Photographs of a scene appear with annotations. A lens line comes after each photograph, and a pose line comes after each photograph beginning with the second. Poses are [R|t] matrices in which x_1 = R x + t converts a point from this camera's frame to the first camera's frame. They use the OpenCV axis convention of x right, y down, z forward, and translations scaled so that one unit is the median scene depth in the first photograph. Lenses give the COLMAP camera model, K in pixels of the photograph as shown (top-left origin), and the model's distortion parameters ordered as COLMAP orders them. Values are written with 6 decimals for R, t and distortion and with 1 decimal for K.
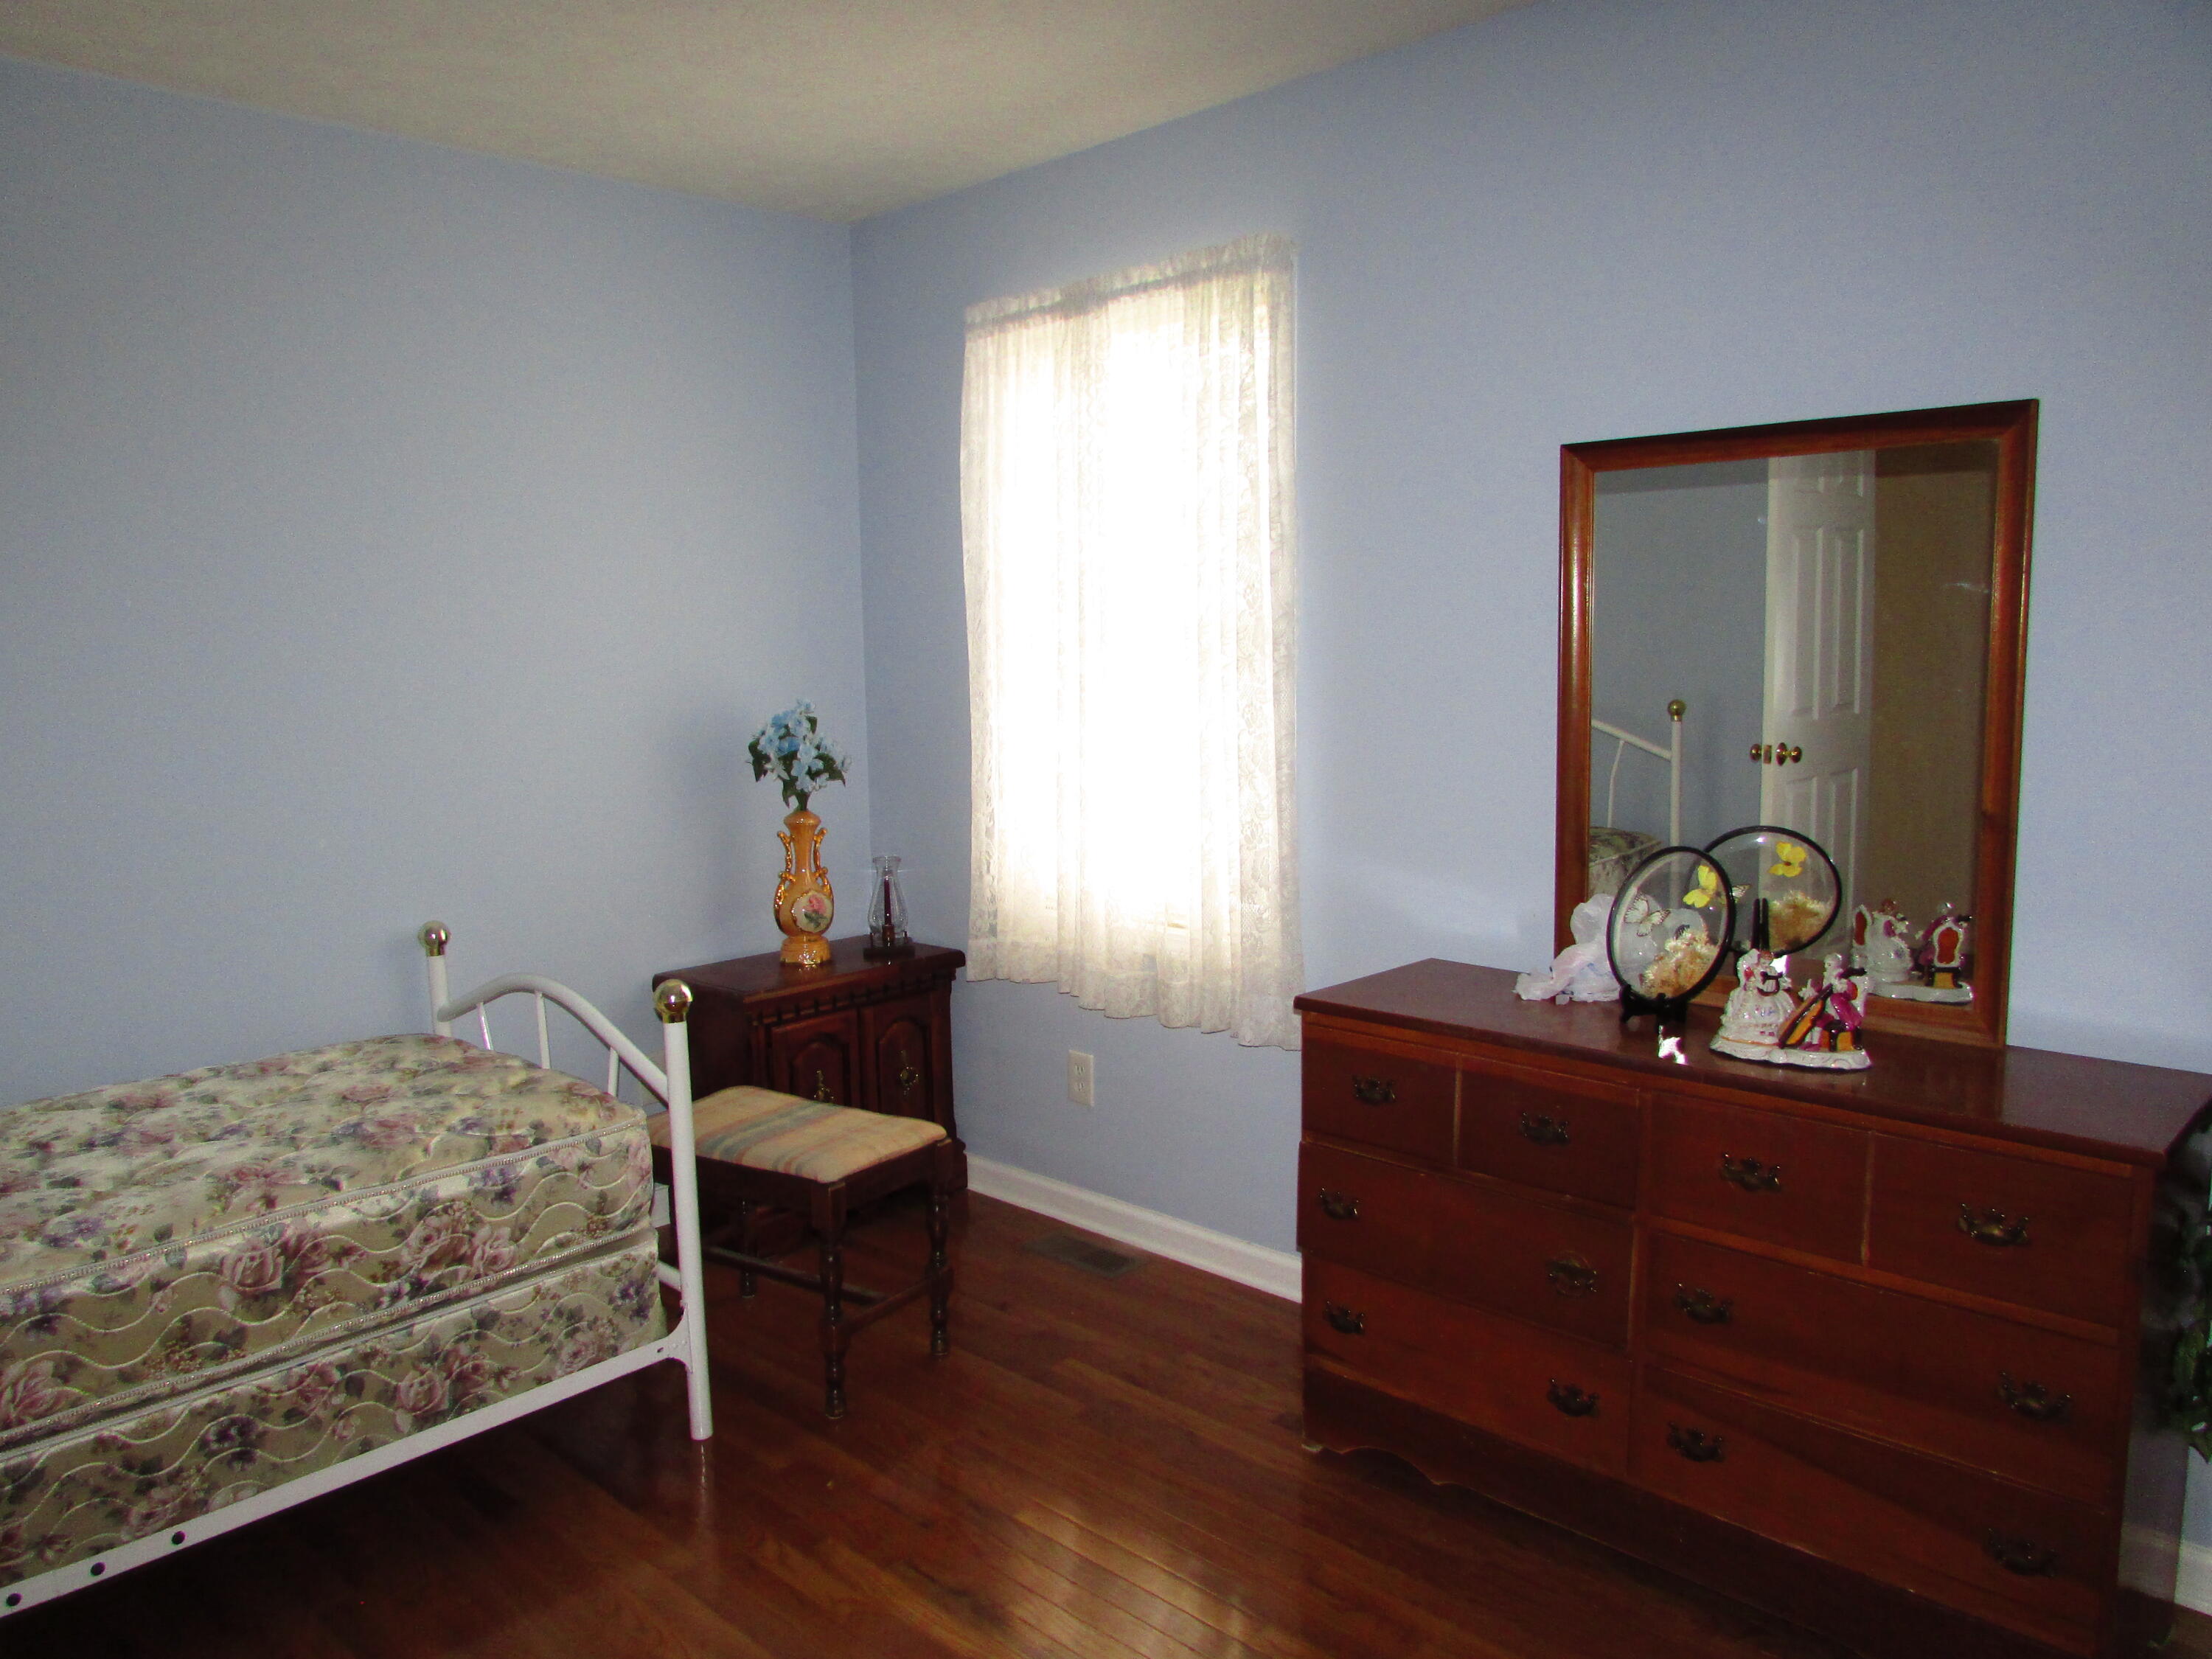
lens RADIAL K [[1584.7, 0, 1106.0], [0, 1584.7, 829.5], [0, 0, 1]] dist [-0.032739, -0.009038]
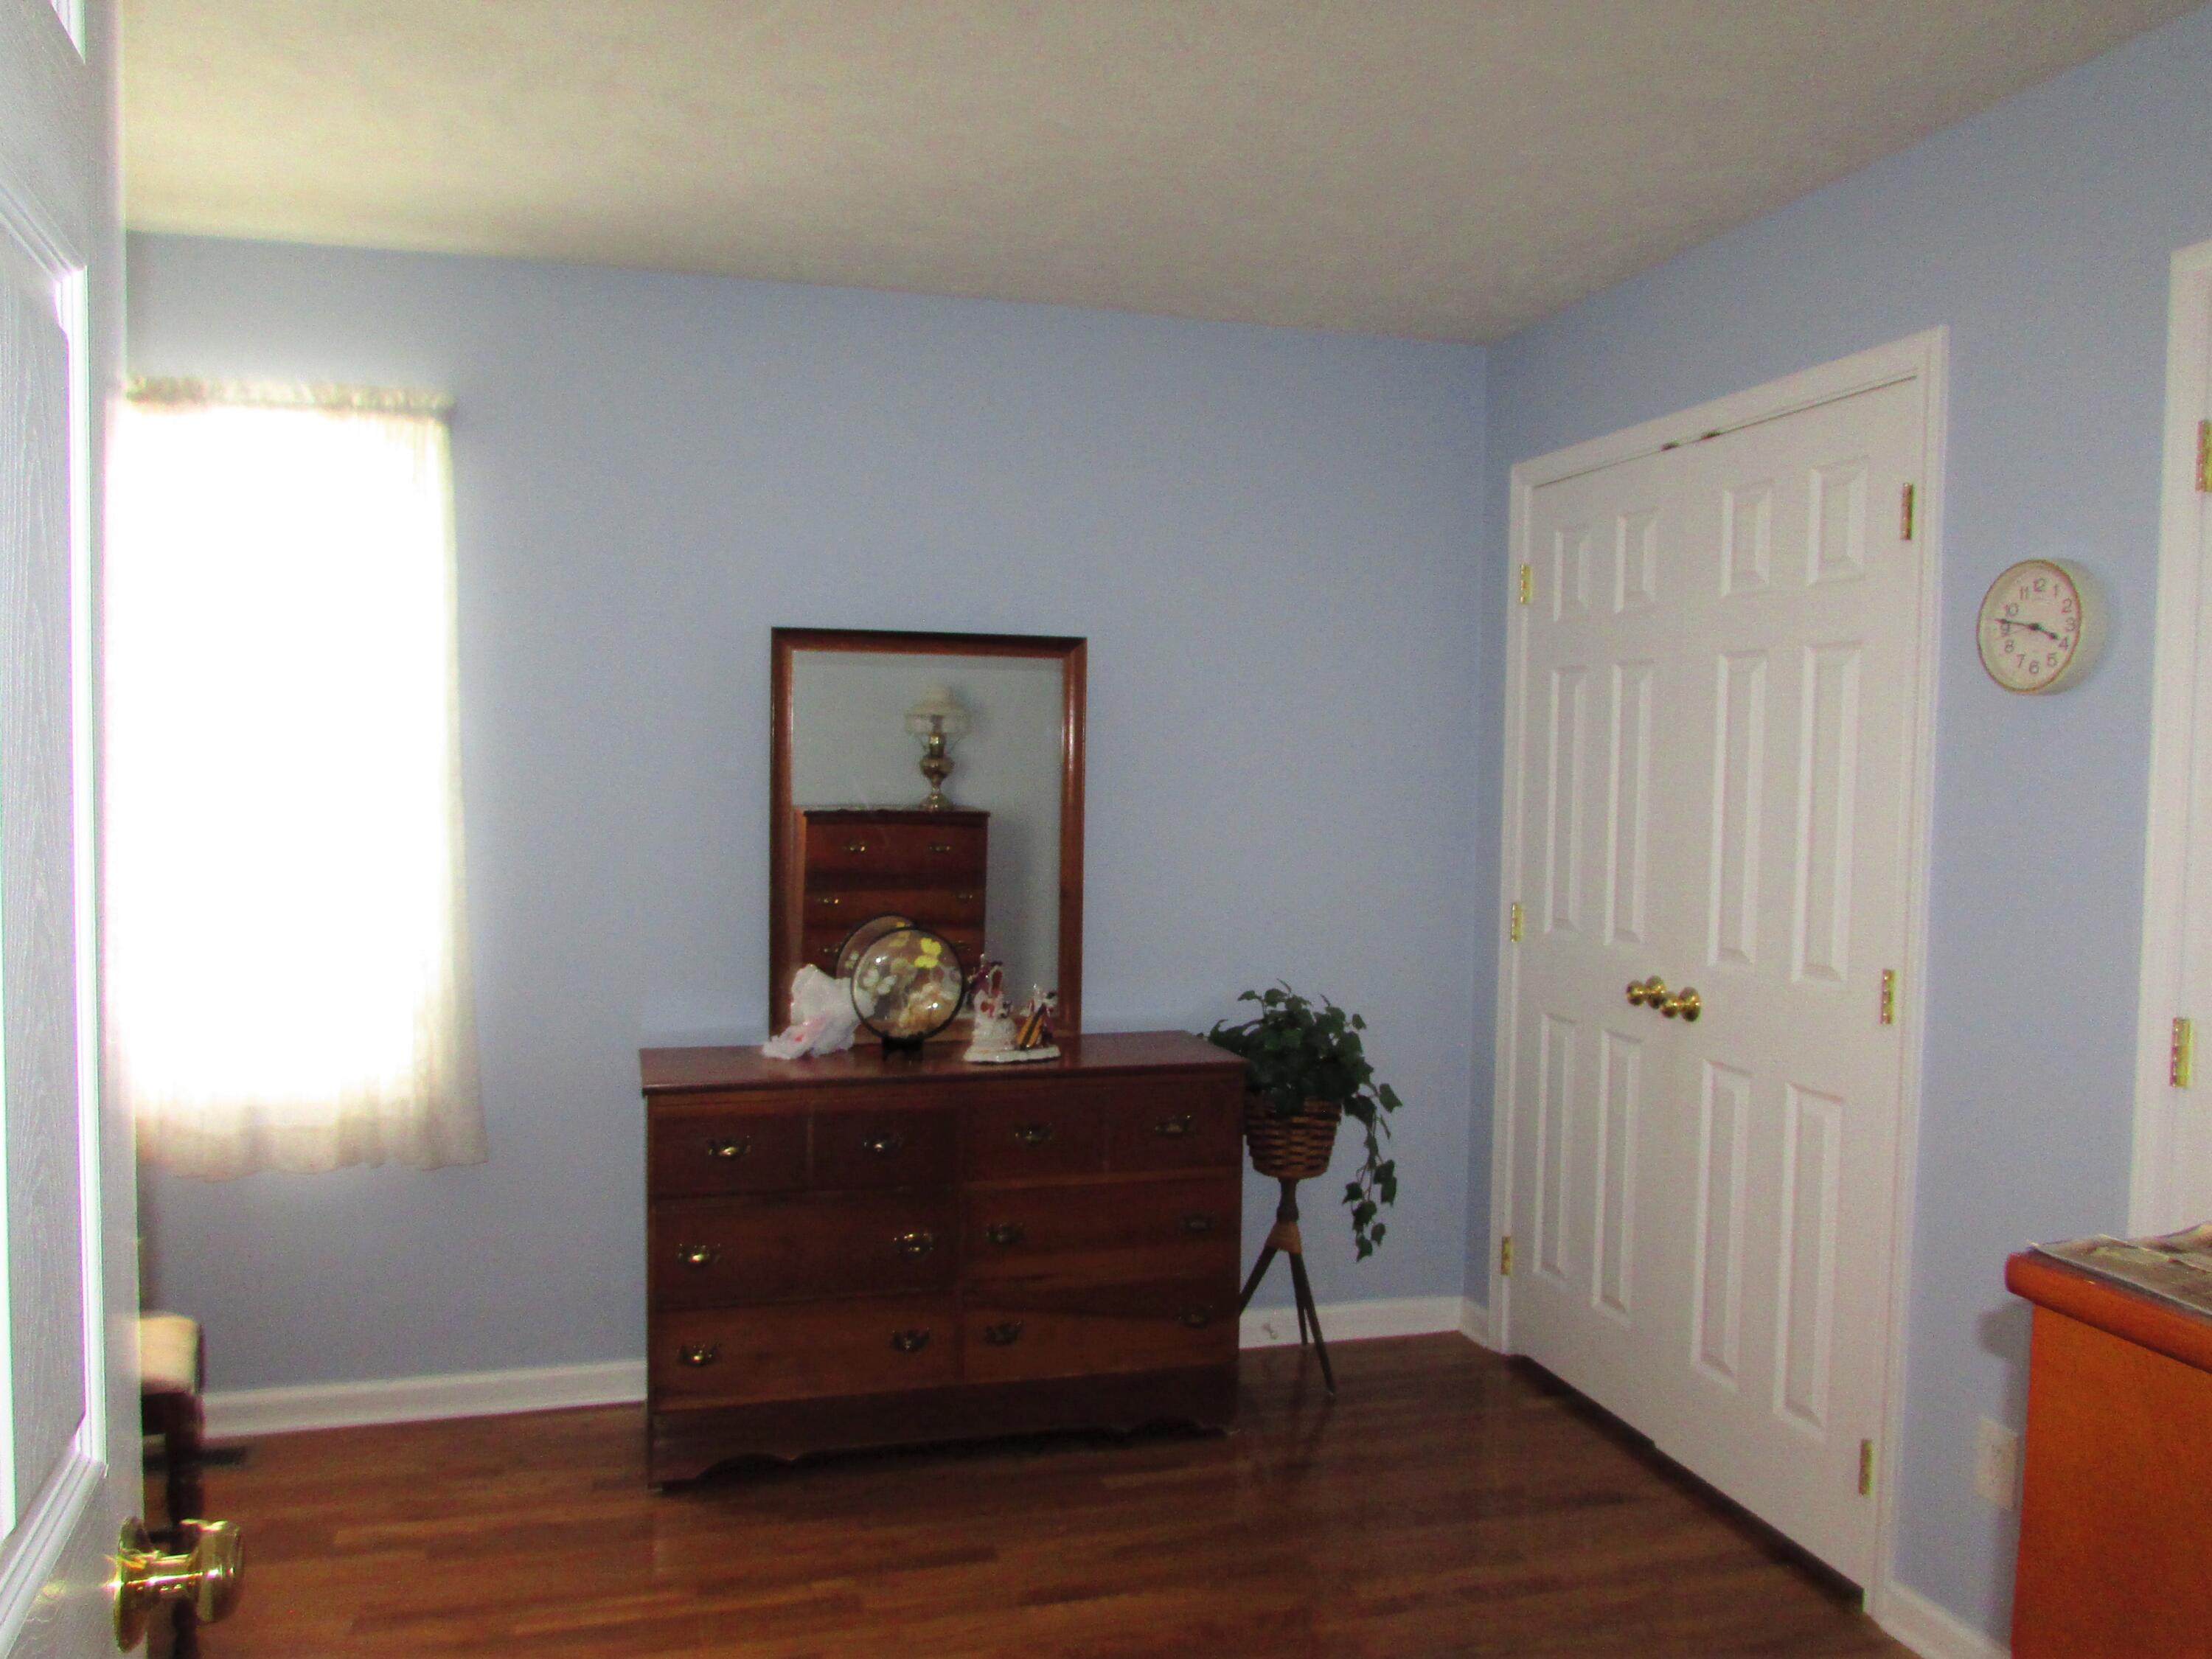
lens RADIAL K [[1584.7, 0, 1106.0], [0, 1584.7, 829.5], [0, 0, 1]] dist [-0.032739, -0.009038]
pose [[0.506371, -0.013341, 0.862213, -0.776800], [0.081042, 0.996191, -0.032181, -0.015541], [-0.858499, 0.086171, 0.505523, 0.136613]]
